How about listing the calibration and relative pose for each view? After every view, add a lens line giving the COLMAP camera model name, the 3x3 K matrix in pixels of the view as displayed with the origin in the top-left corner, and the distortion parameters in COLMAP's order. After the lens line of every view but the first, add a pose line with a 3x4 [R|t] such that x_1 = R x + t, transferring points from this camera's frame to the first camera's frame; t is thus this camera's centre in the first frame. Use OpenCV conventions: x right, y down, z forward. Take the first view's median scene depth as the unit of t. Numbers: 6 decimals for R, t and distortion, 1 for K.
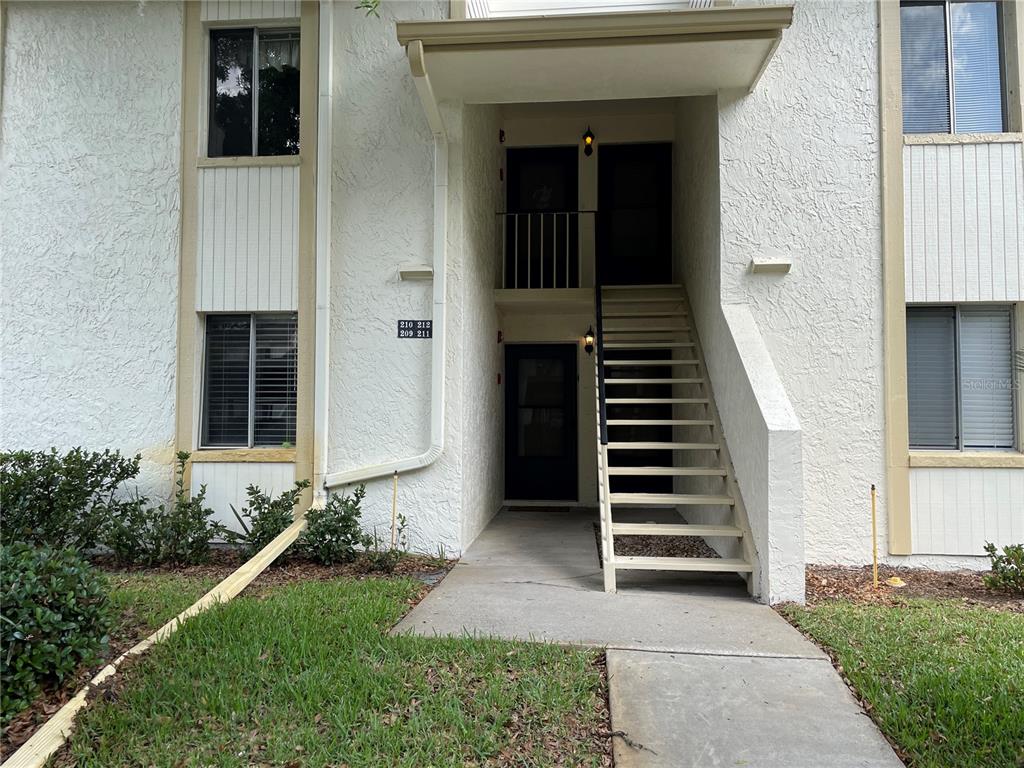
lens RADIAL K [[772.0, 0, 512.6], [0, 772.0, 379.6], [0, 0, 1]] dist [0.045392, 0.000788]
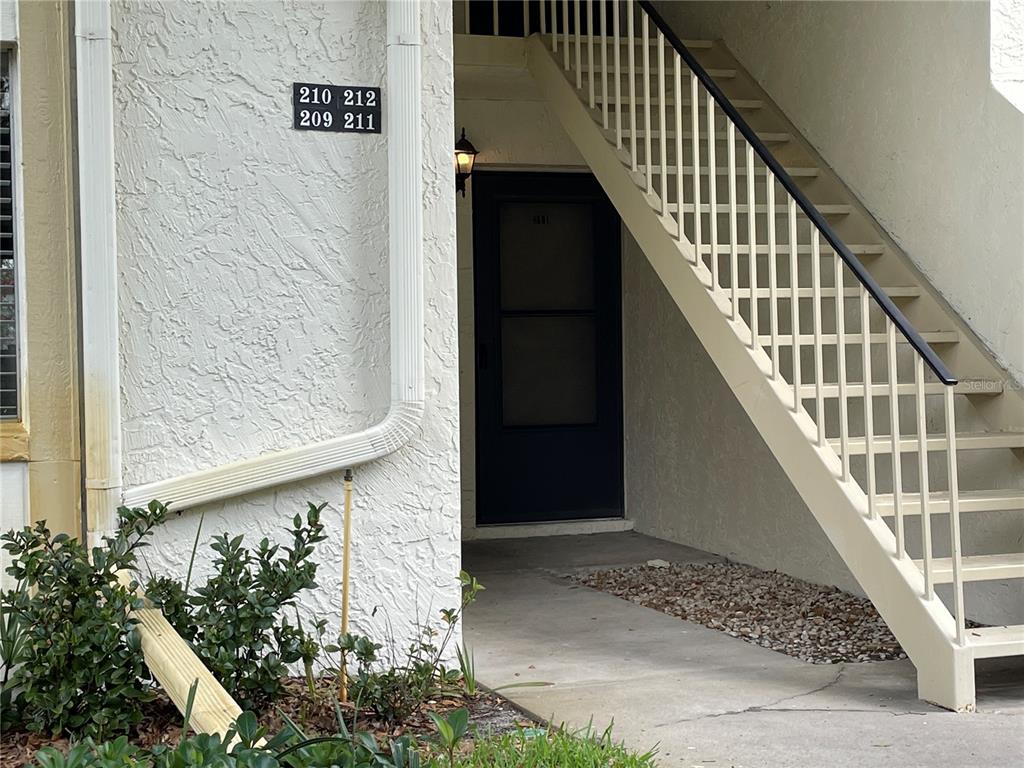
lens RADIAL K [[1679.3, 0, 512.1], [0, 1679.3, 386.2], [0, 0, 1]] dist [0.043365, 0.000000]
pose [[0.906818, -0.025800, 0.420732, -0.407369], [-0.001288, 0.997951, 0.063972, 0.020075], [-0.421521, -0.058553, 0.904926, 0.186524]]
